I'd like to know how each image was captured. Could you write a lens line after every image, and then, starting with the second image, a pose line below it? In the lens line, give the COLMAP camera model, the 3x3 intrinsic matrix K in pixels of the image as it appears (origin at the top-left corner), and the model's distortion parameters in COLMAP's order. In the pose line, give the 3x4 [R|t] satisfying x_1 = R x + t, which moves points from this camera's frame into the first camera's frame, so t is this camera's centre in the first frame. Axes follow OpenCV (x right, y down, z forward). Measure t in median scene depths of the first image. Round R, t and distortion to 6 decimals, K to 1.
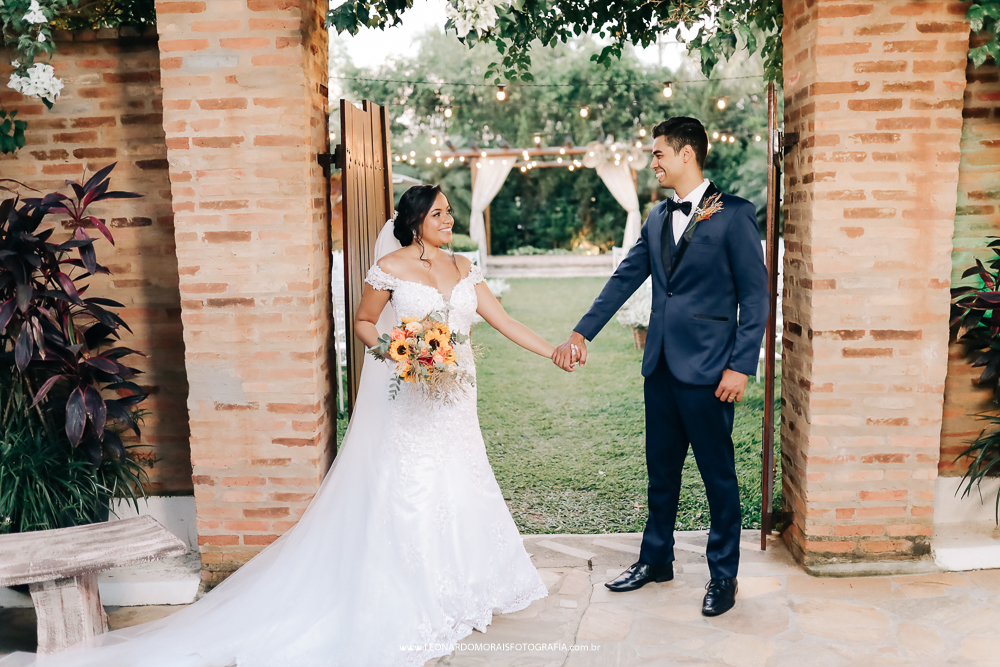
lens RADIAL K [[960.1, 0, 500.0], [0, 960.1, 333.5], [0, 0, 1]] dist [-0.063863, 0.109127]
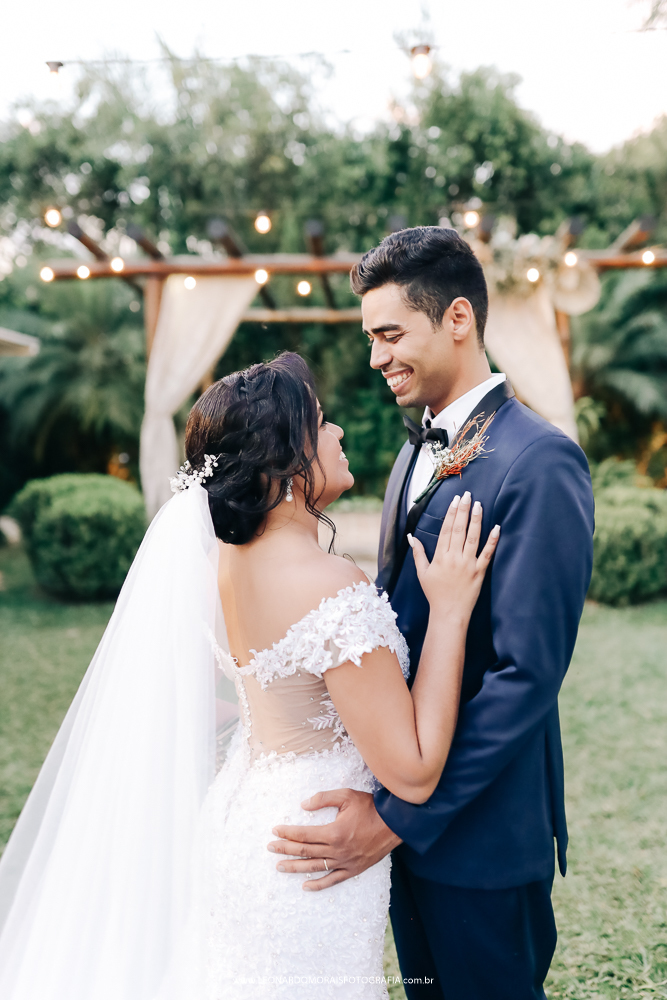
lens RADIAL K [[989.5, 0, 331.4], [0, 989.5, 491.5], [0, 0, 1]] dist [-0.044519, 0.044770]
pose [[0.999002, 0.012826, 0.042792, 0.162367], [-0.010519, 0.998502, -0.053703, -0.420939], [-0.043417, 0.053199, 0.997640, 3.333023]]
